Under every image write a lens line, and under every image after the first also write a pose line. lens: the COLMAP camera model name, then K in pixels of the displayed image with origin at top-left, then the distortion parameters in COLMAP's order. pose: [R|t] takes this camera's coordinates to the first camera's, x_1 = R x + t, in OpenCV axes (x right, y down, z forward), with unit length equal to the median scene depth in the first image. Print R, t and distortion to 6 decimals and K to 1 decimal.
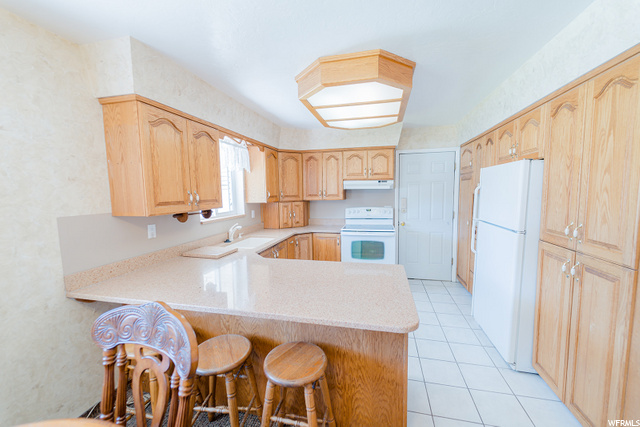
lens RADIAL K [[255.3, 0, 320.0], [0, 255.3, 213.5], [0, 0, 1]] dist [-0.000839, 0.000182]
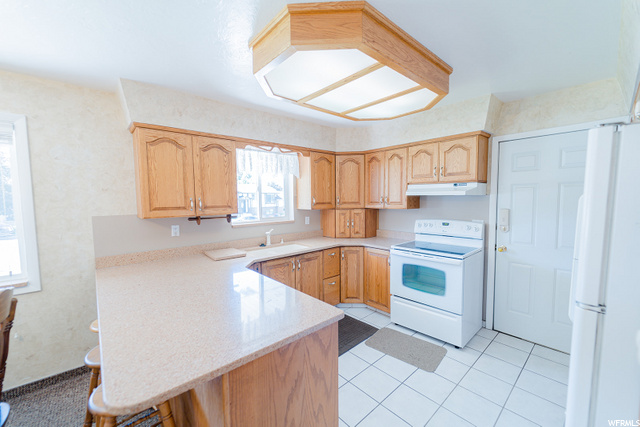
lens RADIAL K [[255.3, 0, 320.0], [0, 255.3, 213.5], [0, 0, 1]] dist [-0.000839, 0.000182]
pose [[0.821410, 0.042573, -0.568747, 0.342387], [-0.052127, 0.998640, -0.000532, -0.027228], [0.567951, 0.030084, 0.822512, 0.219506]]
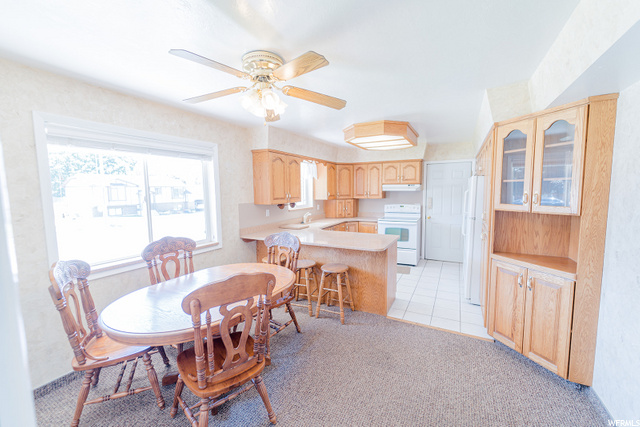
lens RADIAL K [[255.3, 0, 320.0], [0, 255.3, 213.5], [0, 0, 1]] dist [-0.000839, 0.000182]
pose [[0.968488, 0.027865, -0.247496, 0.118964], [-0.026615, 0.999611, 0.008394, 0.026717], [0.247634, -0.001543, 0.968853, -0.449172]]
